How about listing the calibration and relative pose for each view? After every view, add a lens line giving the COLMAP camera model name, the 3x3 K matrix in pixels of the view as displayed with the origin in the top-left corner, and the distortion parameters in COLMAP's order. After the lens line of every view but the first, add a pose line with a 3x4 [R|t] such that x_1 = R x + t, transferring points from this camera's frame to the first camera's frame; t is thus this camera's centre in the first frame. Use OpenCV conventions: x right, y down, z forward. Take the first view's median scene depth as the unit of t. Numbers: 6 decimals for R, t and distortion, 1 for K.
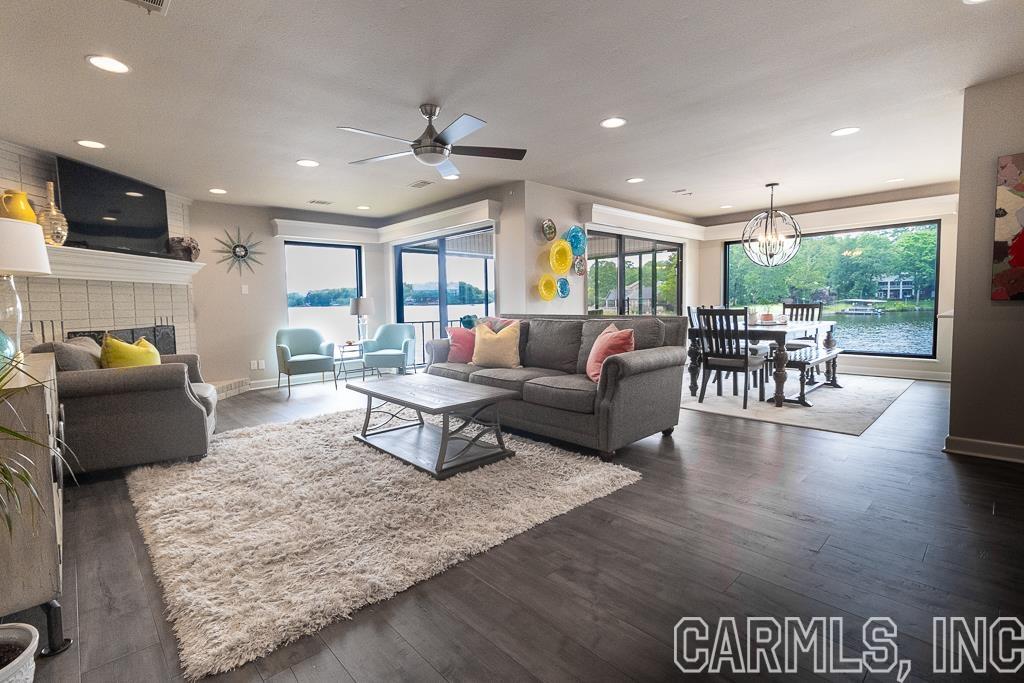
lens RADIAL K [[473.7, 0, 509.9], [0, 473.7, 330.6], [0, 0, 1]] dist [-0.001057, 0.000585]
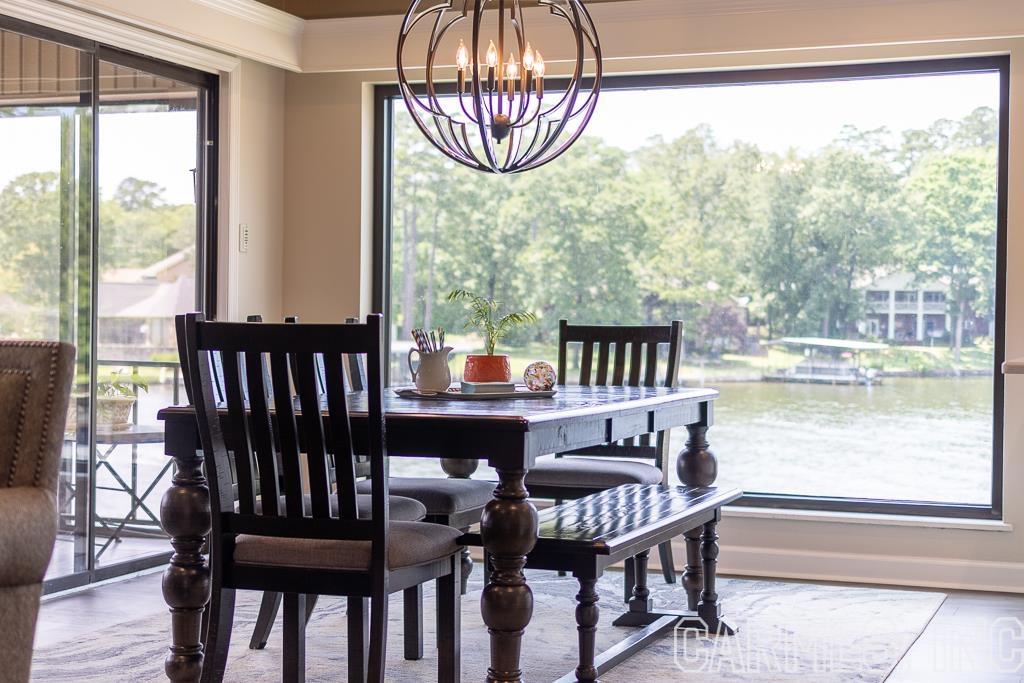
lens RADIAL K [[1666.0, 0, 512.0], [0, 1666.0, 341.5], [0, 0, 1]] dist [0.154441, 0.009754]
pose [[0.900089, 0.023408, 0.435076, 0.141626], [0.000043, 0.998551, -0.053811, 0.005197], [-0.435705, 0.048454, 0.898784, 0.156617]]
